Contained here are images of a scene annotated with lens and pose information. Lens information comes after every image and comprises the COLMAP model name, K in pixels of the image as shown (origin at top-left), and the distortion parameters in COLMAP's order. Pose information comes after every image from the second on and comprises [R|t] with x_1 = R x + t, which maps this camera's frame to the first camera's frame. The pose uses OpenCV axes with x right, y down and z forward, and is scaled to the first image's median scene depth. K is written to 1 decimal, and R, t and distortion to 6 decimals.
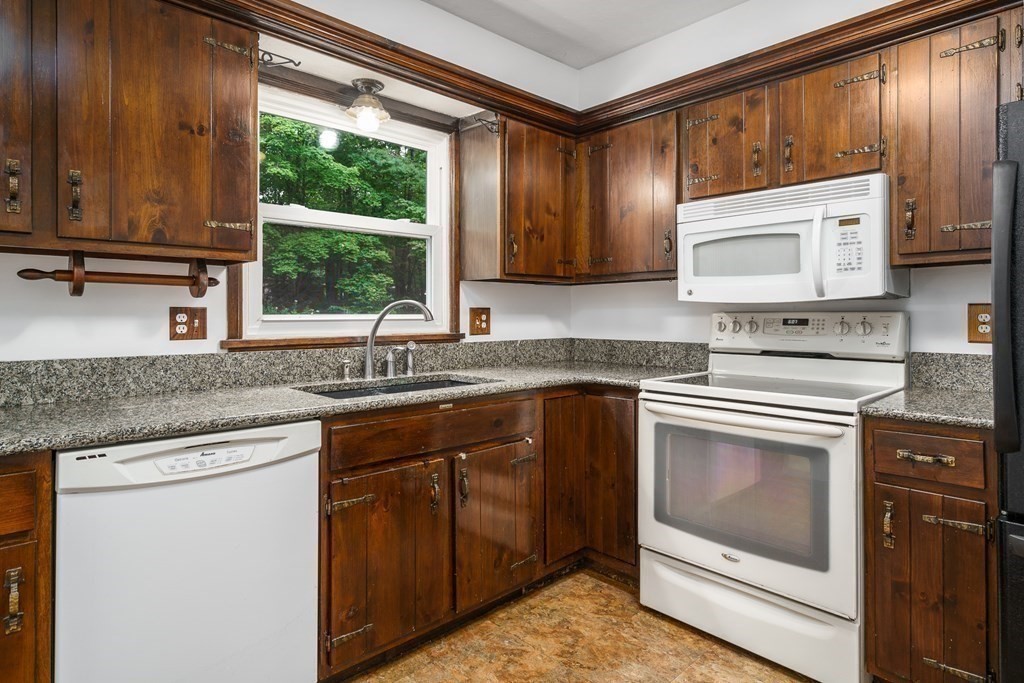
lens RADIAL K [[562.5, 0, 507.1], [0, 562.5, 314.2], [0, 0, 1]] dist [-0.000454, -0.000003]
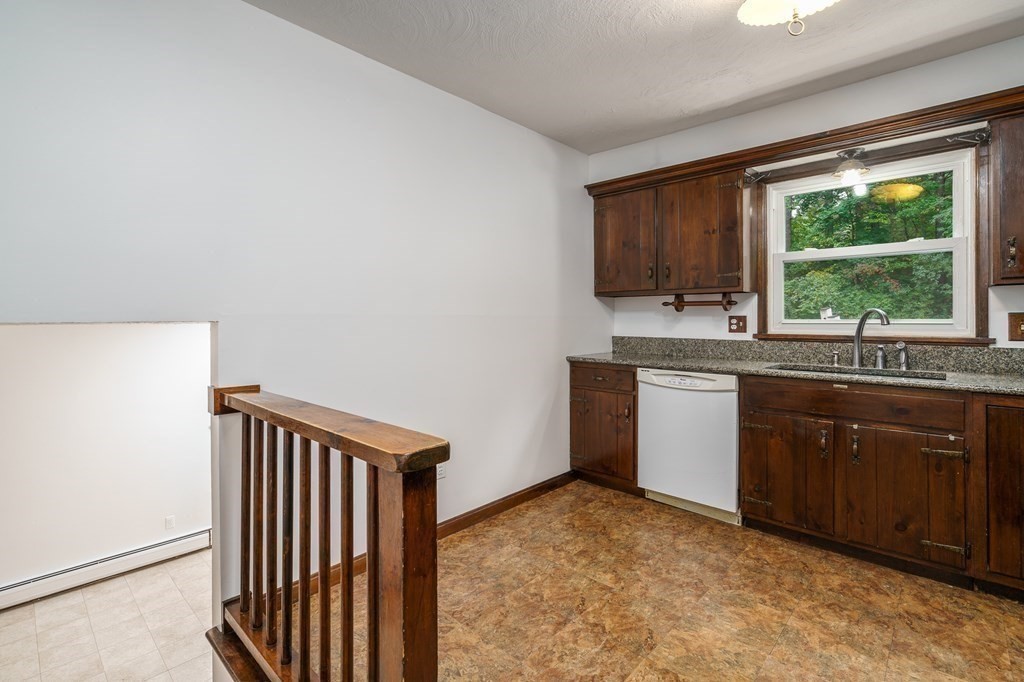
lens RADIAL K [[468.6, 0, 512.4], [0, 468.6, 332.7], [0, 0, 1]] dist [-0.000359, 0.000175]
pose [[0.068468, 0.029897, -0.997205, 0.789903], [0.001277, 0.999547, 0.030055, -0.003060], [0.997652, -0.003331, 0.068399, 0.093964]]
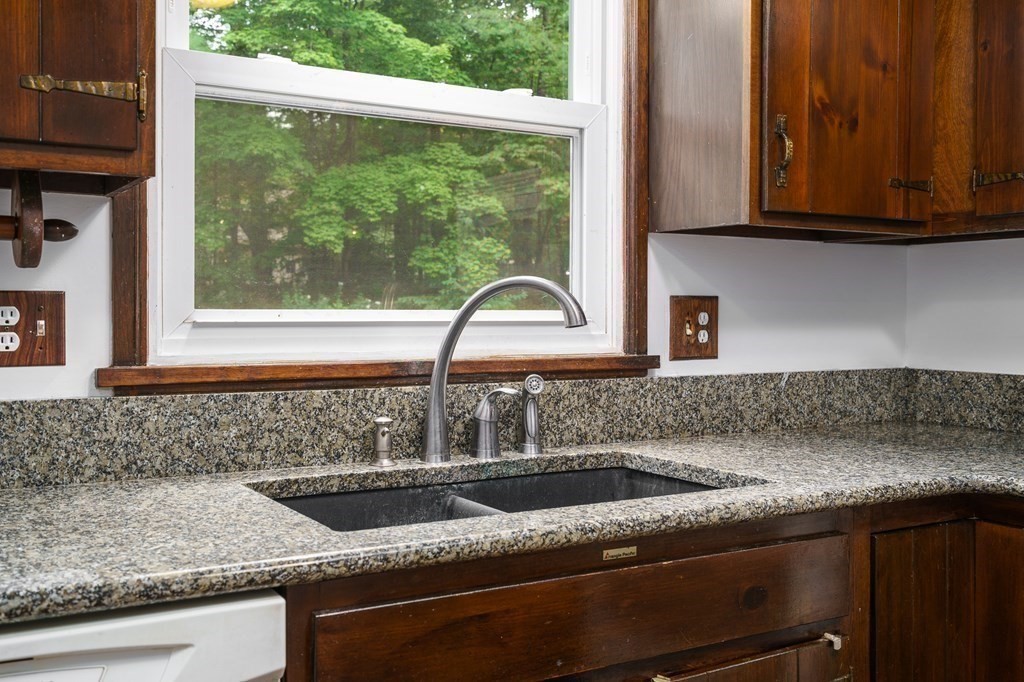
lens RADIAL K [[1007.8, 0, 496.5], [0, 1007.8, 311.8], [0, 0, 1]] dist [-0.000760, -0.000558]
pose [[0.977120, 0.005276, -0.212623, -0.037558], [-0.005175, 0.999986, 0.001031, 0.000576], [0.212625, 0.000093, 0.977134, 0.256592]]
